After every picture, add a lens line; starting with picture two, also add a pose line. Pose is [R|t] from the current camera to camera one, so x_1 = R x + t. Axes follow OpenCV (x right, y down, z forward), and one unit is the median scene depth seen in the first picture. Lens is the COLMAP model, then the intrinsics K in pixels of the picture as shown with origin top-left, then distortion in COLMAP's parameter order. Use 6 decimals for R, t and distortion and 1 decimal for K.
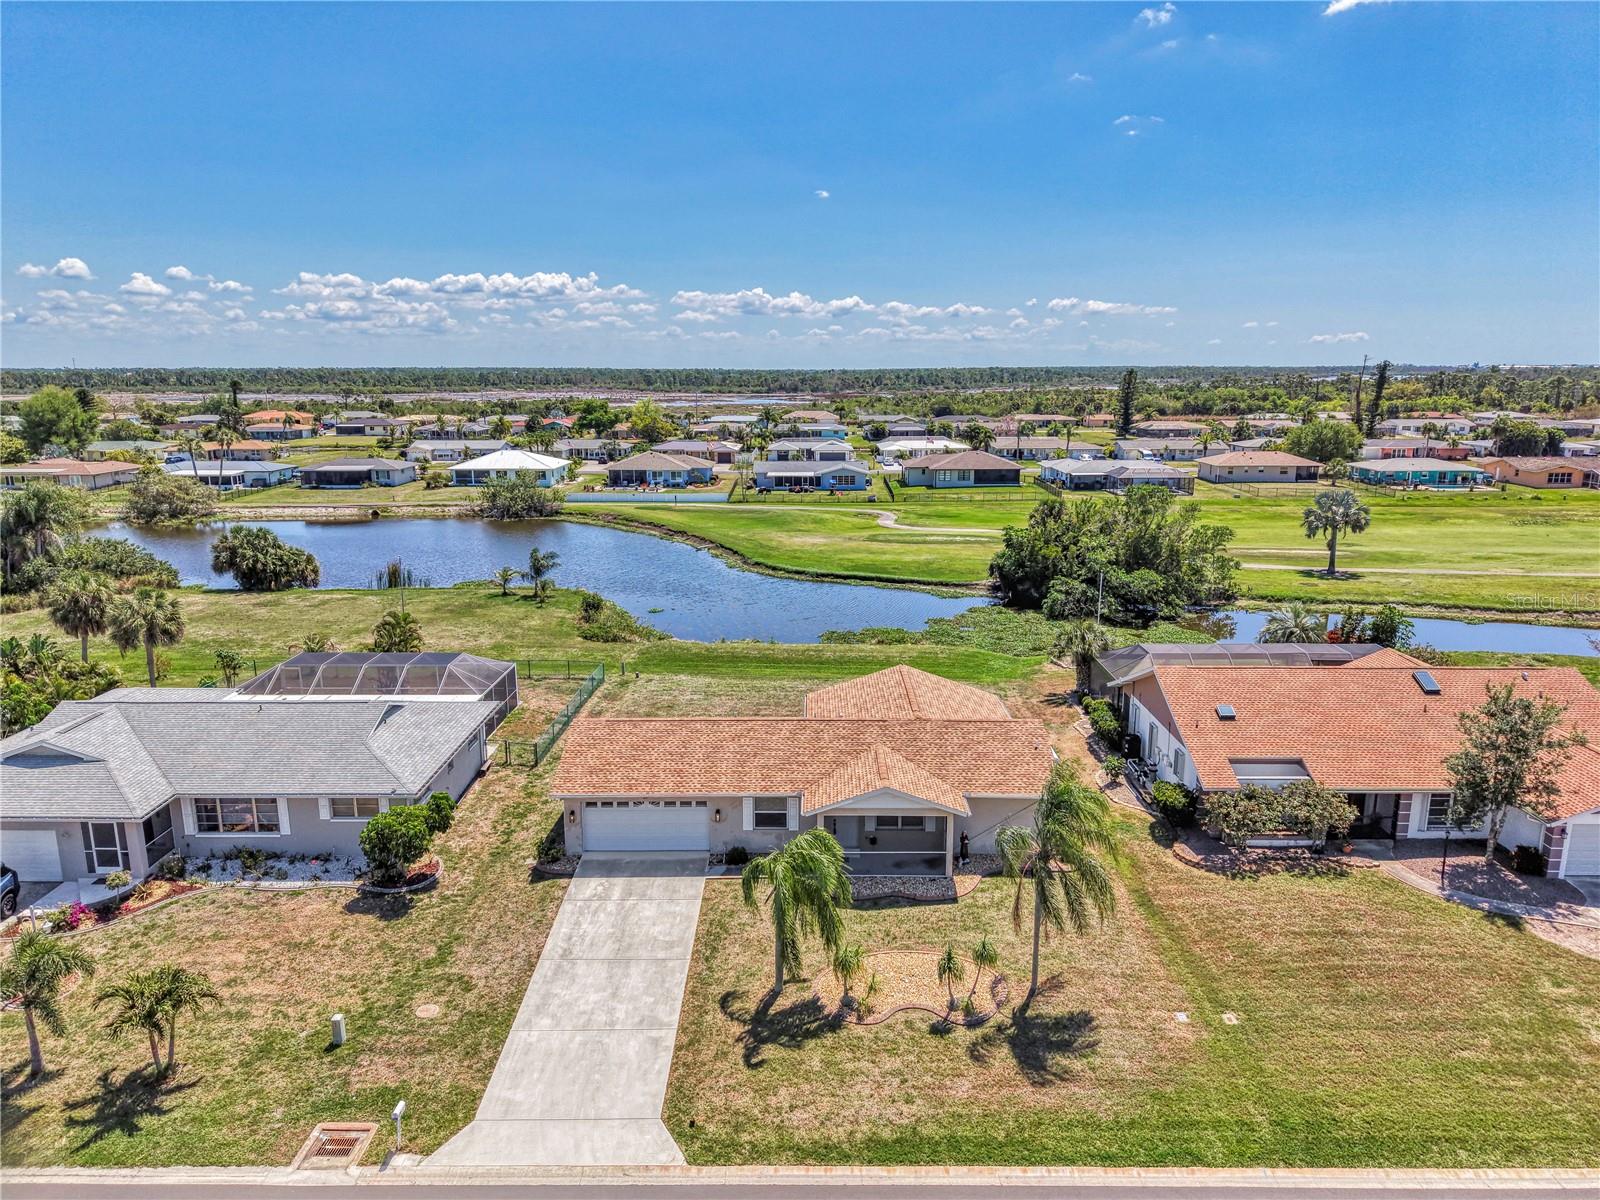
lens RADIAL K [[1068.1, 0, 800.0], [0, 1068.1, 600.0], [0, 0, 1]] dist [0.037648, -0.031072]
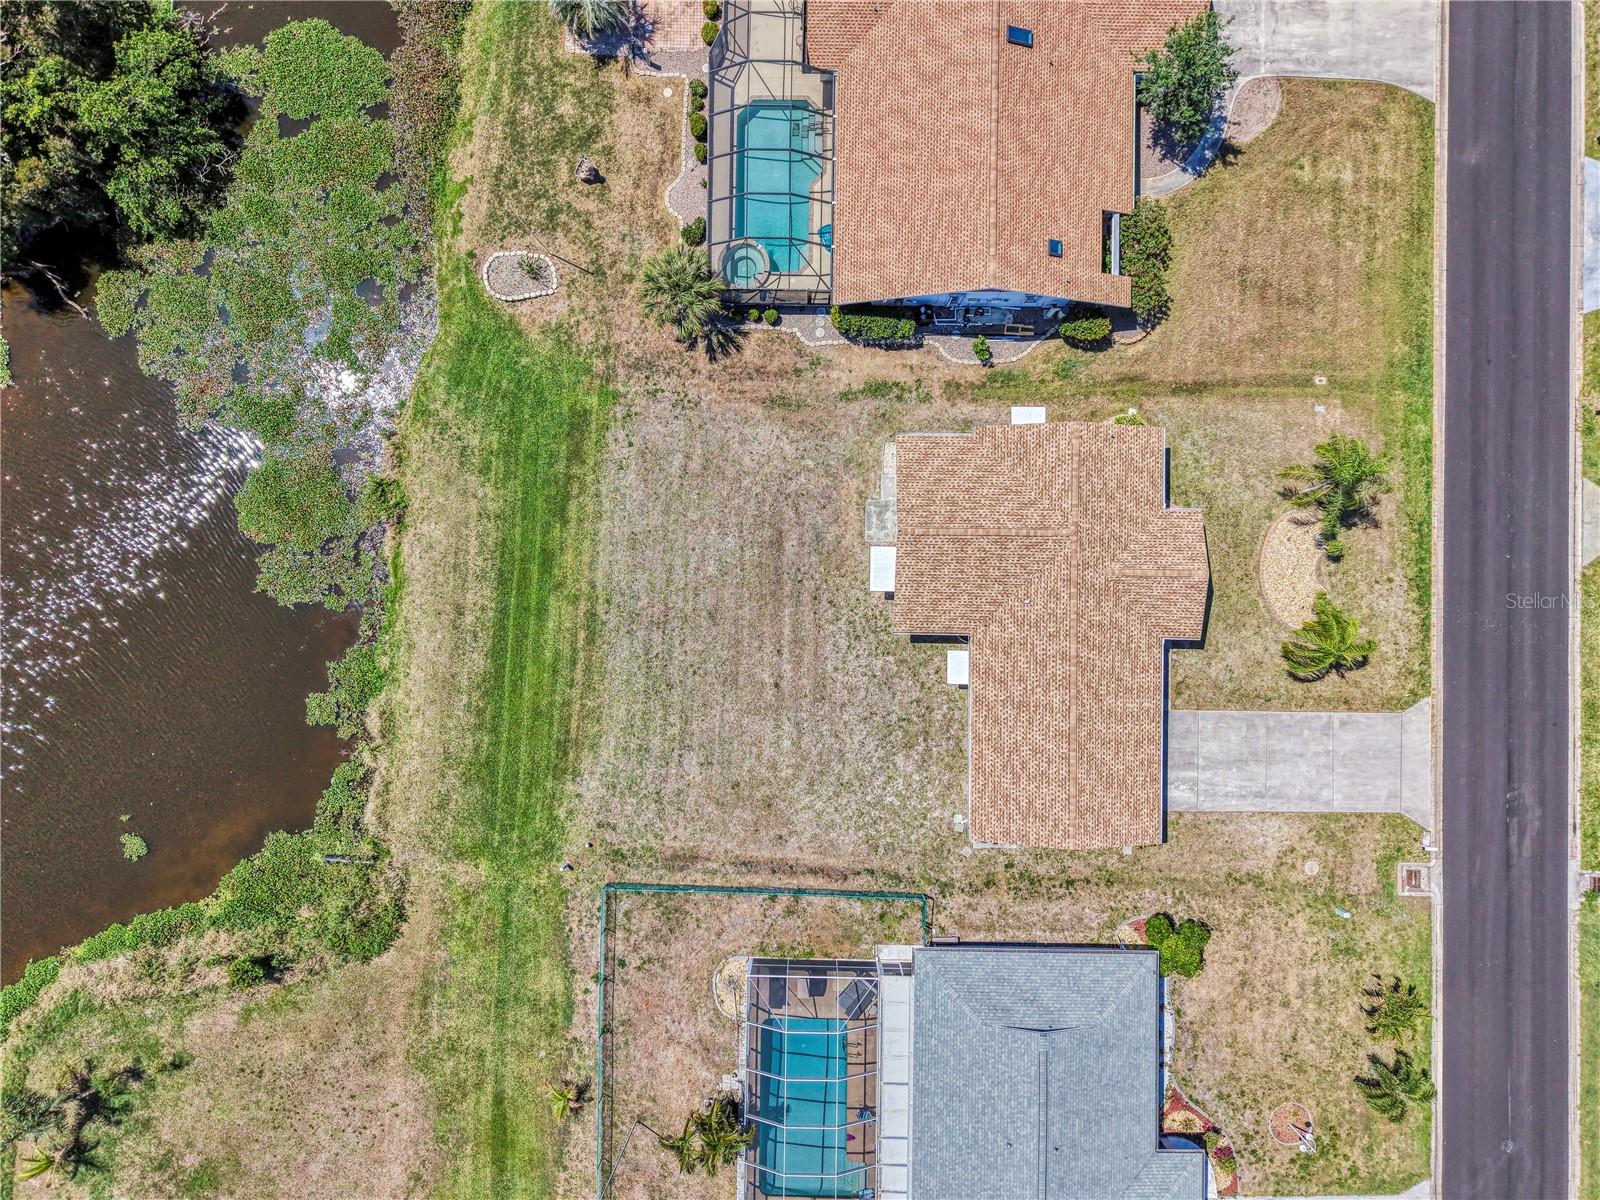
lens RADIAL K [[1114.3, 0, 800.0], [0, 1114.3, 600.0], [0, 0, 1]] dist [0.004809, -0.002367]
pose [[0.004903, -0.999706, 0.023744, 0.010016], [0.219165, 0.024241, 0.975387, -0.938010], [-0.975676, 0.000421, 0.219219, 0.904248]]
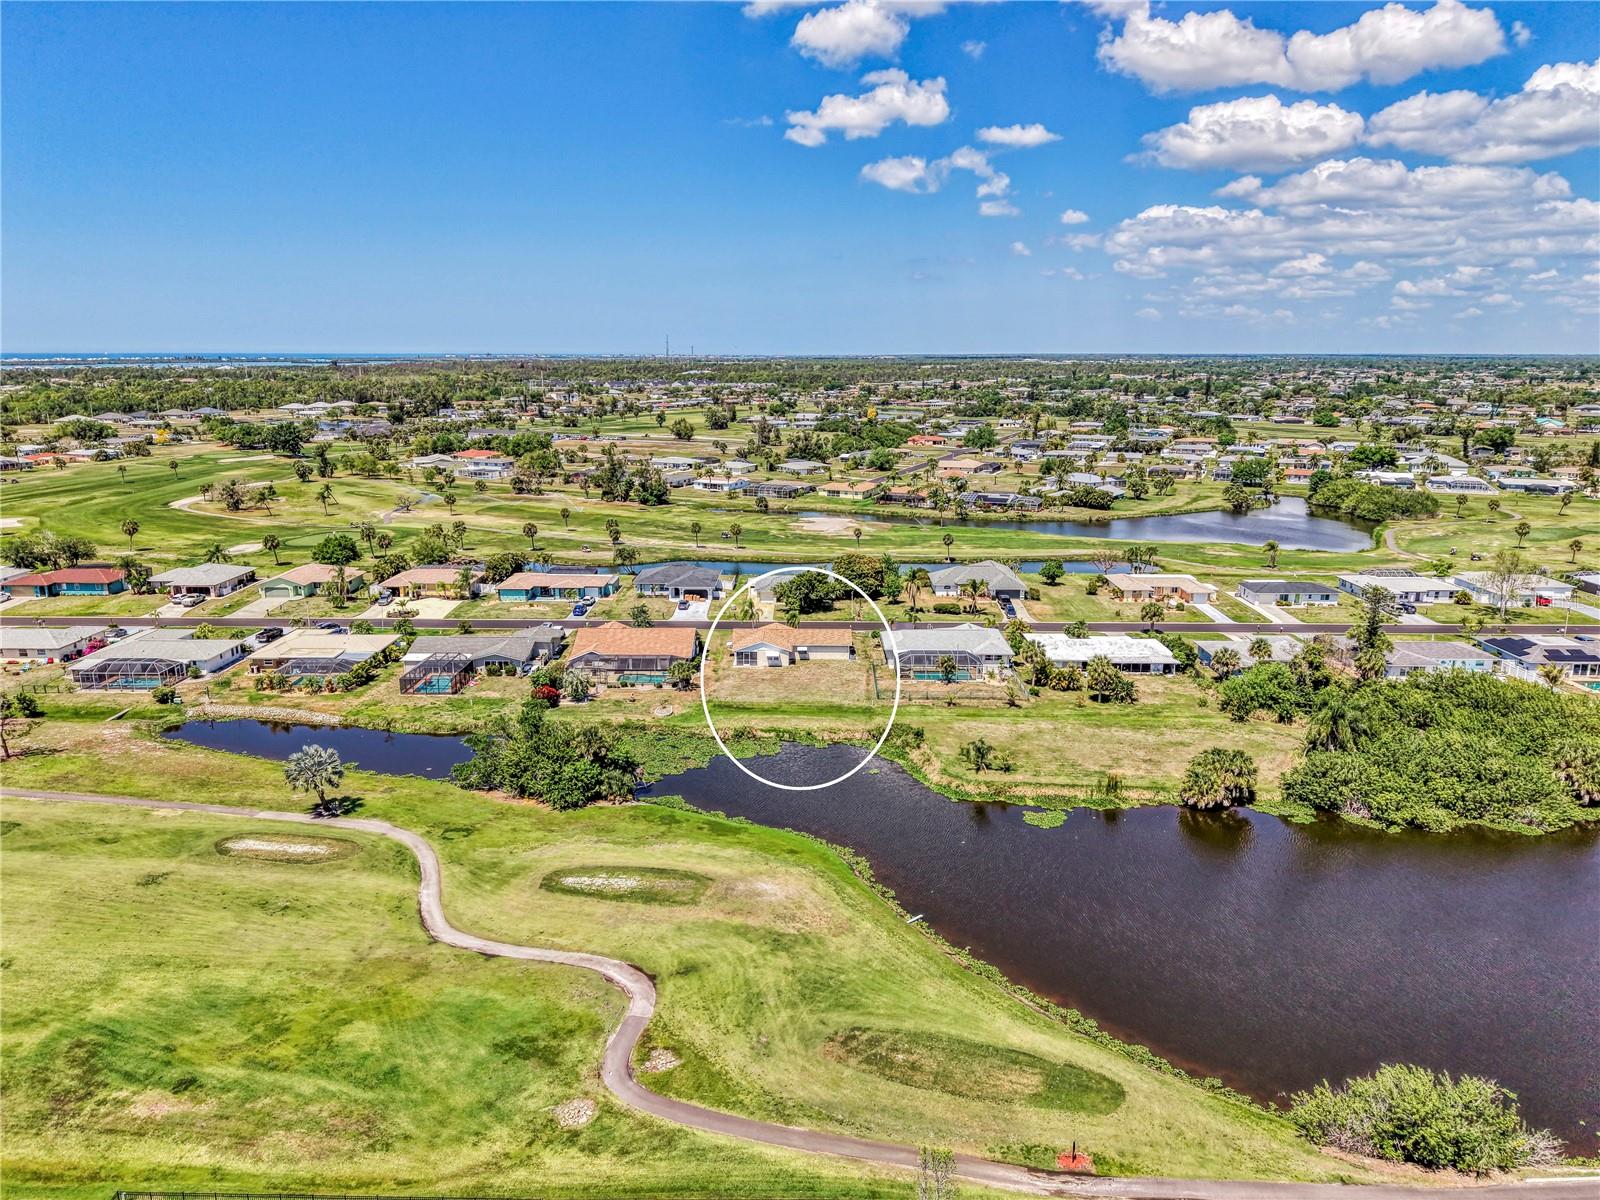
lens RADIAL K [[1071.7, 0, 800.0], [0, 1071.7, 600.0], [0, 0, 1]] dist [0.052992, -0.073543]
pose [[-0.999999, -0.000690, 0.001126, -0.023782], [-0.000143, 0.904119, 0.427280, -1.476178], [-0.001313, 0.427280, -0.904118, 3.996940]]
